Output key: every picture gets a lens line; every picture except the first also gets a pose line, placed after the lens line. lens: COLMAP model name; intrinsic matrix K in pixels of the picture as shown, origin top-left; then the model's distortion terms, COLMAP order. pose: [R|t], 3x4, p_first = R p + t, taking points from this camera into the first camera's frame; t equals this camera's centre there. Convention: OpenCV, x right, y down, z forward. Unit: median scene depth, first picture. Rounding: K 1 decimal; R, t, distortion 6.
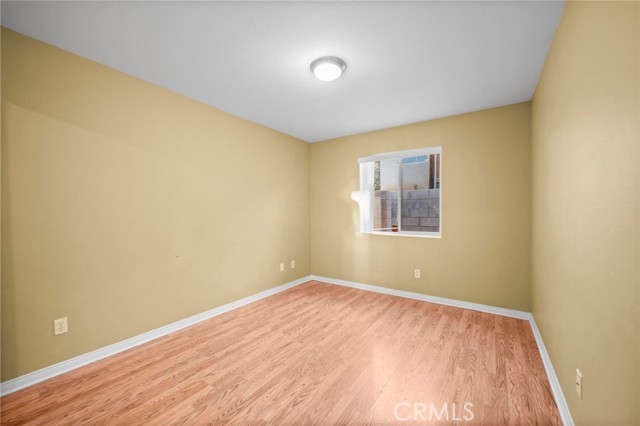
lens RADIAL K [[254.0, 0, 320.0], [0, 254.0, 213.0], [0, 0, 1]] dist [-0.000388, -0.000062]
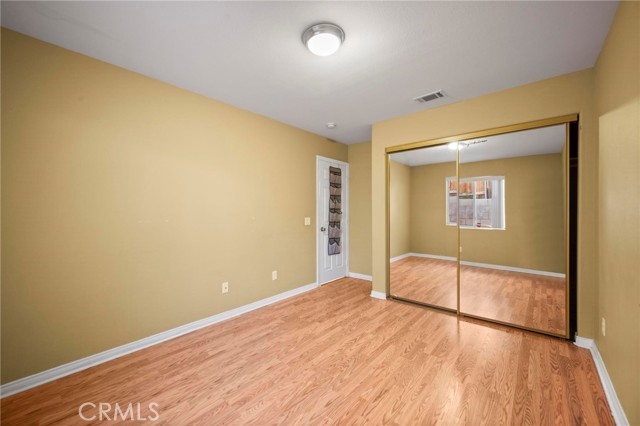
lens RADIAL K [[256.8, 0, 320.2], [0, 256.8, 209.0], [0, 0, 1]] dist [0.000574, 0.000057]
pose [[-0.994039, 0.009441, 0.108618, -0.051187], [0.008655, 0.999933, -0.007705, -0.006563], [-0.108683, -0.006718, -0.994054, 2.012292]]
